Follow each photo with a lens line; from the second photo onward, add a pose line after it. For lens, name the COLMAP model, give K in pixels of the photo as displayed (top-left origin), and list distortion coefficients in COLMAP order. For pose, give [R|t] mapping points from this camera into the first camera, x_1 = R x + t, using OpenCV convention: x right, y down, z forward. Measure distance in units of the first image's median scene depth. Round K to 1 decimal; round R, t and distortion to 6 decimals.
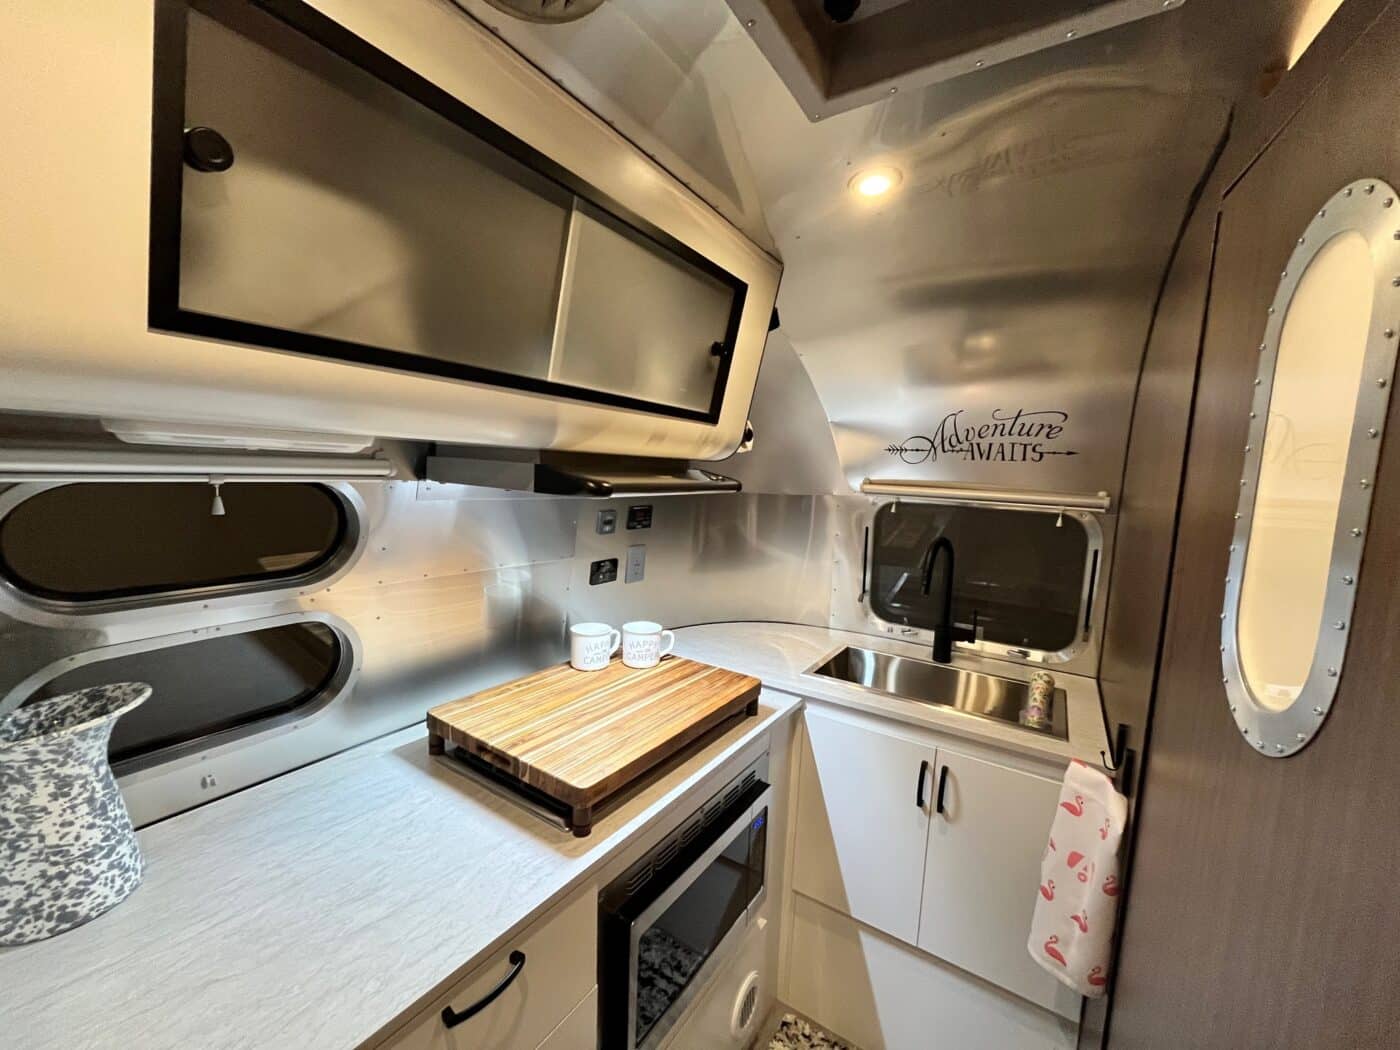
lens RADIAL K [[560.7, 0, 703.1], [0, 560.7, 528.5], [0, 0, 1]] dist [-0.004119, -0.000121]
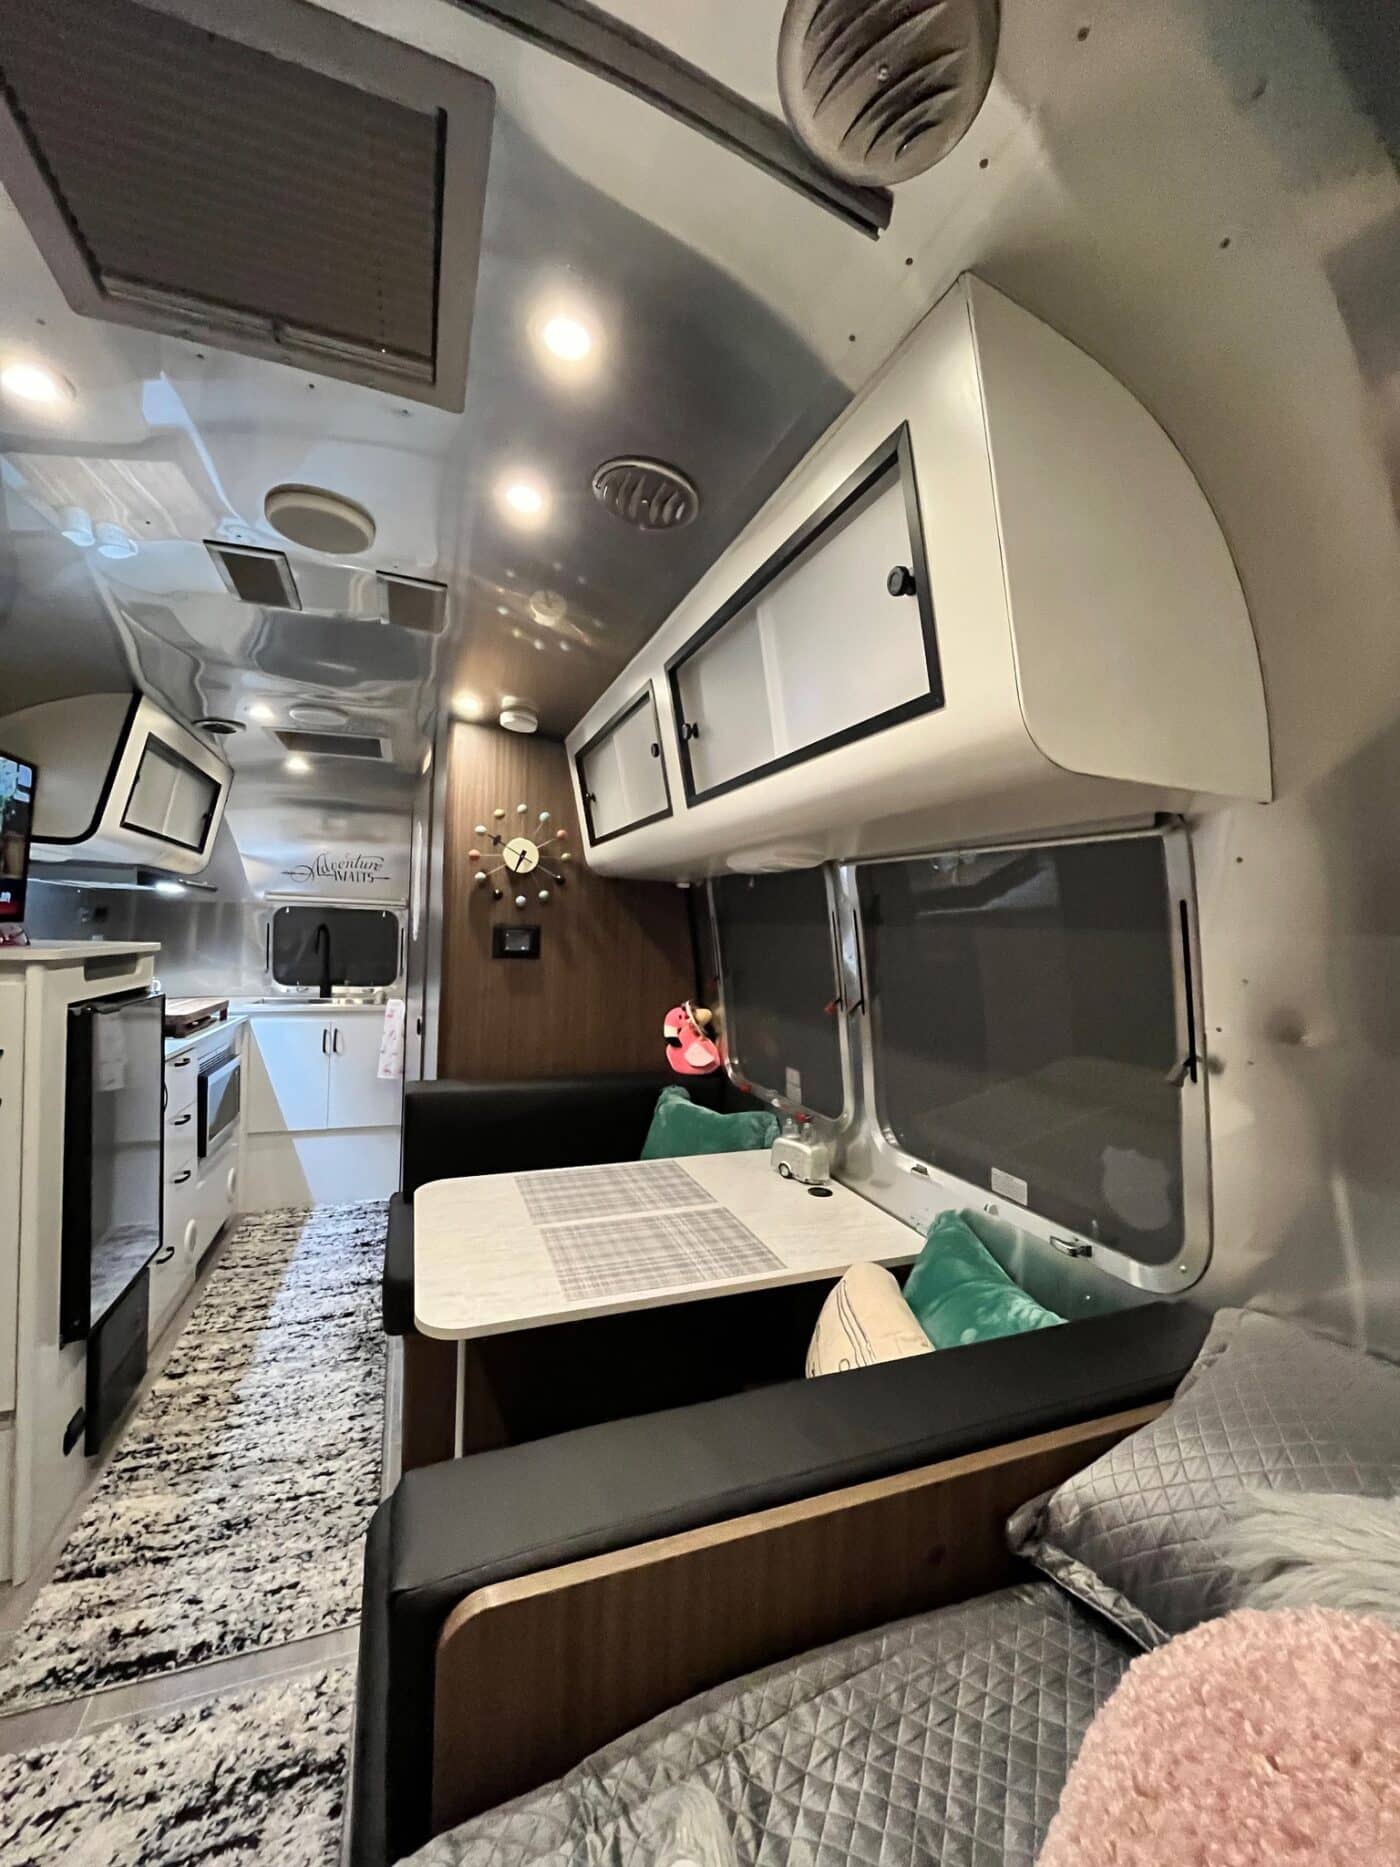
lens RADIAL K [[747.8, 0, 707.3], [0, 747.8, 924.1], [0, 0, 1]] dist [-0.004119, -0.000121]
pose [[0.589851, -0.012660, 0.807413, -0.815155], [0.087780, 0.994957, -0.048526, 0.257157], [-0.802727, 0.099498, 0.587987, -1.460056]]
